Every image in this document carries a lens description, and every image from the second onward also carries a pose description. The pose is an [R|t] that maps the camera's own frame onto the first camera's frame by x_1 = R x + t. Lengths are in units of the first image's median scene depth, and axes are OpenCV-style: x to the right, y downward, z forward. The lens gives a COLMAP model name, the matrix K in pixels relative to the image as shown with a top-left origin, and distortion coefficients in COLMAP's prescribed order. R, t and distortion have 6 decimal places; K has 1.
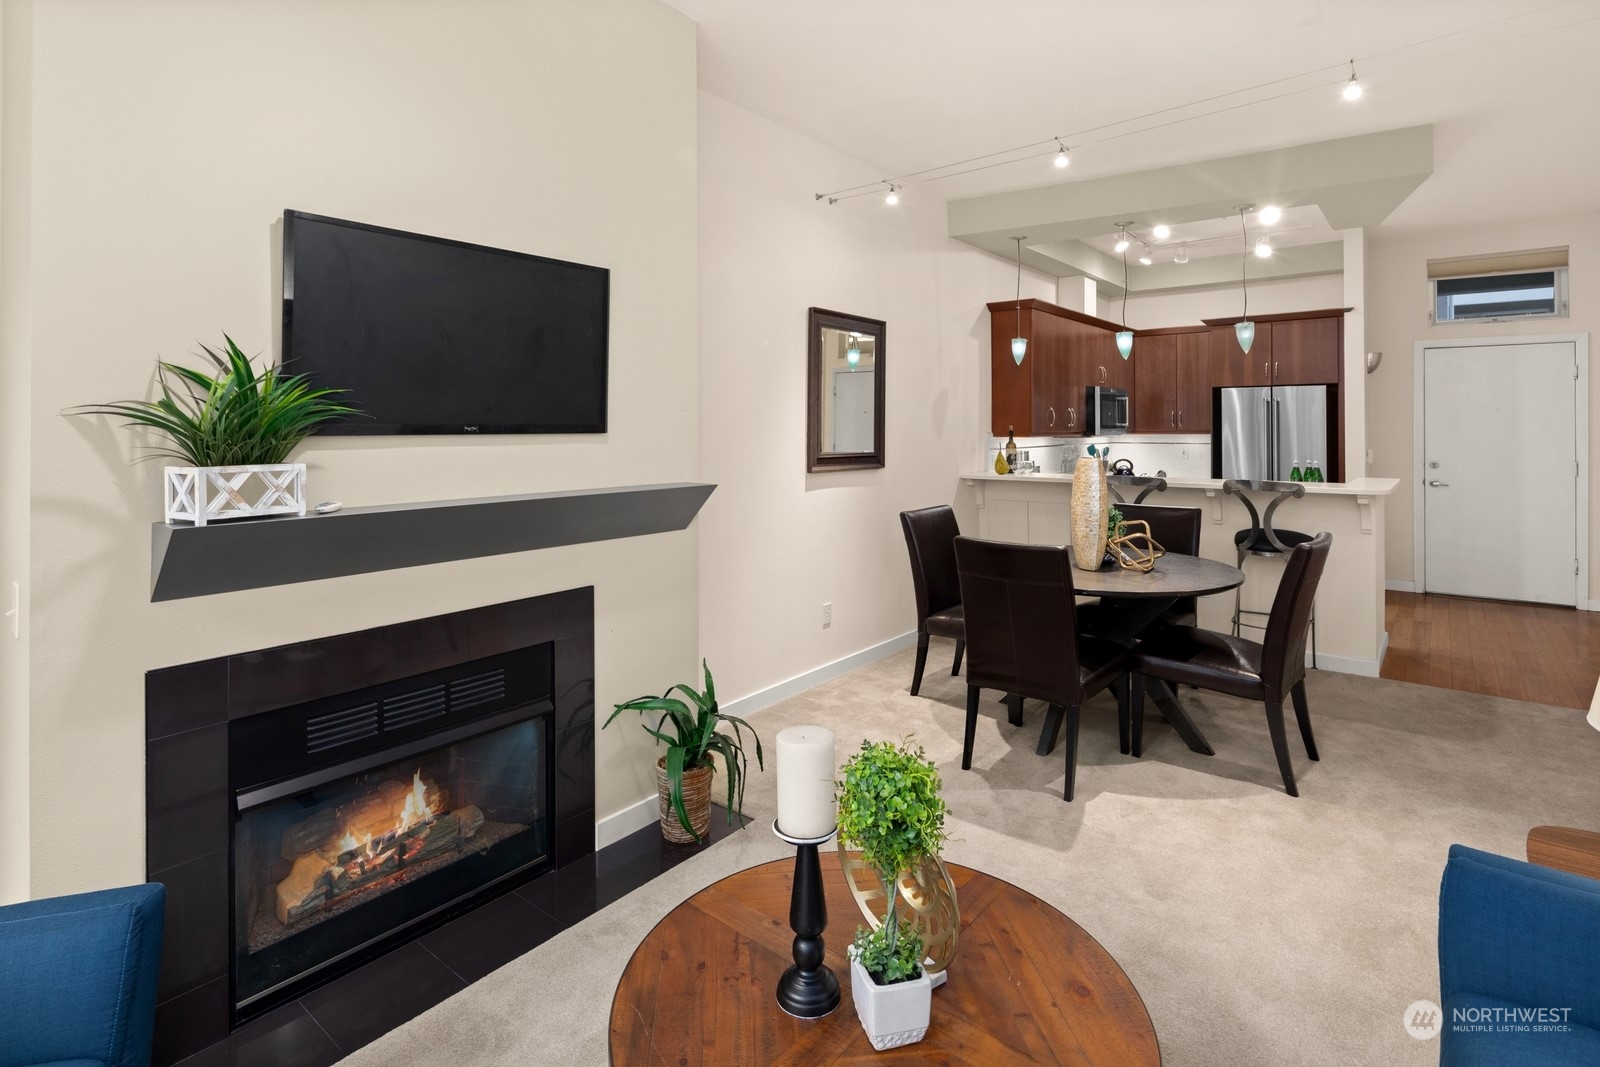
lens RADIAL K [[785.3, 0, 786.4], [0, 785.3, 418.3], [0, 0, 1]] dist [0.003591, -0.001896]
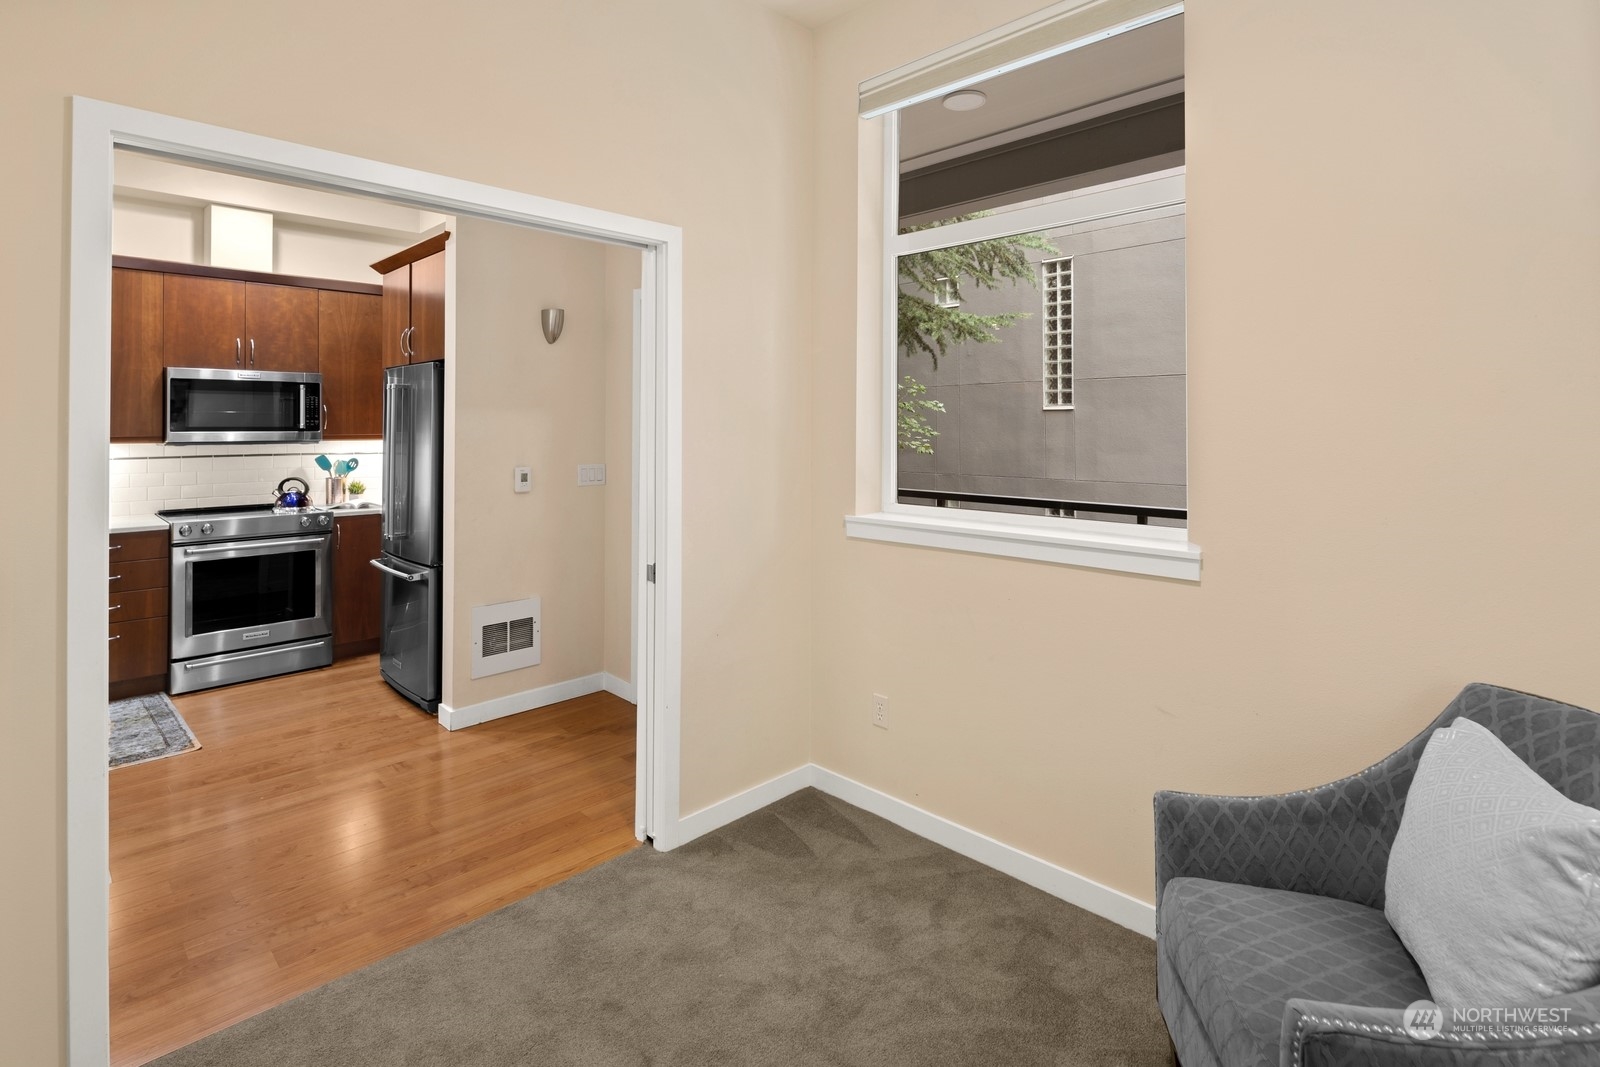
lens RADIAL K [[785.3, 0, 791.5], [0, 785.3, 421.4], [0, 0, 1]] dist [0.003591, -0.001896]
pose [[0.994388, 0.000876, -0.105792, 1.134388], [-0.000403, 0.999990, 0.004492, 0.001273], [0.105795, -0.004425, 0.994378, 0.466962]]
